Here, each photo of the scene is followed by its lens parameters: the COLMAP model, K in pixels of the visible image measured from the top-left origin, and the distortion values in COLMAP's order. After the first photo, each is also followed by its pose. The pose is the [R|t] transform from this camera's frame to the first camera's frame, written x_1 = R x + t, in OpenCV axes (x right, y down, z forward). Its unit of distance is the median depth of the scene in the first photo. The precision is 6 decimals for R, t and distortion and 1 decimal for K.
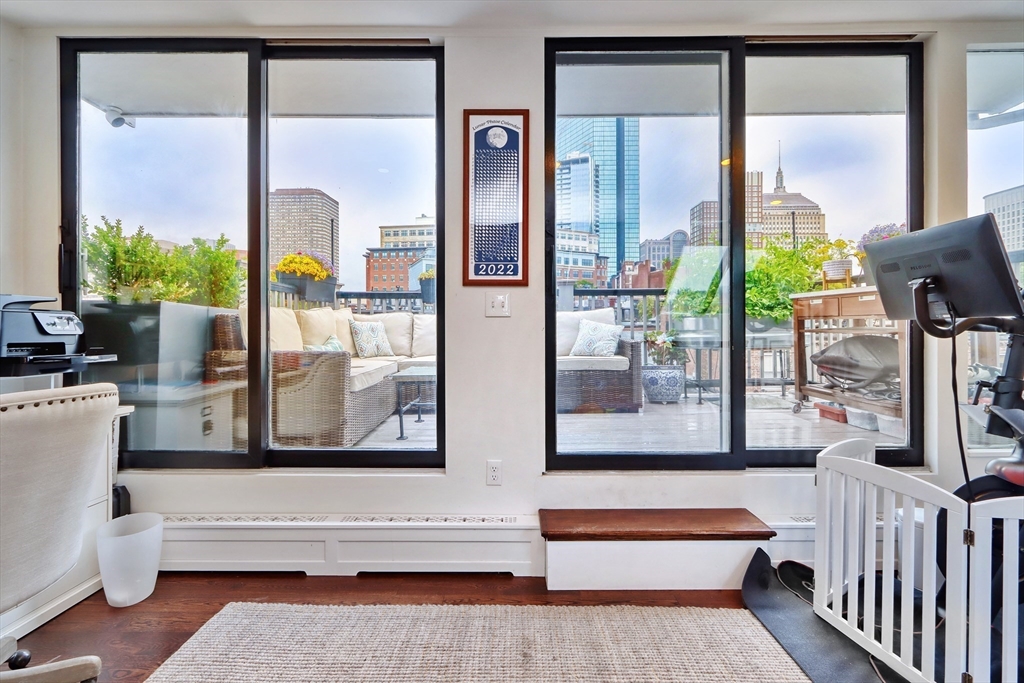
lens RADIAL K [[484.0, 0, 516.2], [0, 484.0, 332.4], [0, 0, 1]] dist [0.004639, -0.000635]
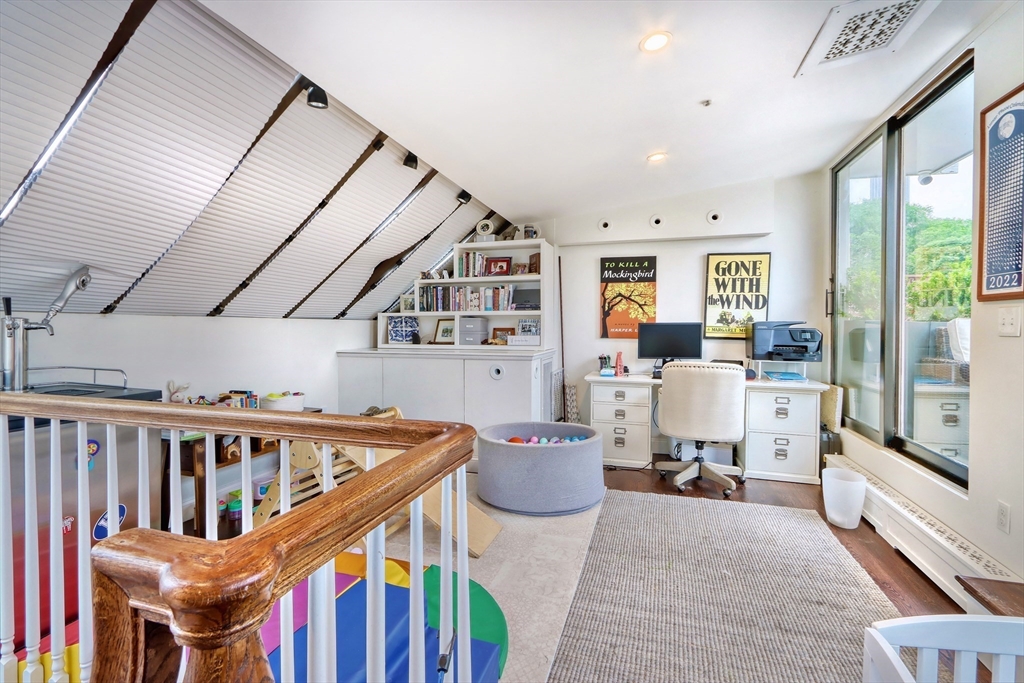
lens RADIAL K [[484.0, 0, 511.3], [0, 484.0, 341.0], [0, 0, 1]] dist [0.004639, -0.000635]
pose [[-0.308866, 0.022304, -0.950844, 1.054856], [-0.000649, 0.999720, 0.023661, -0.043429], [0.951105, 0.007925, -0.308765, 0.435305]]
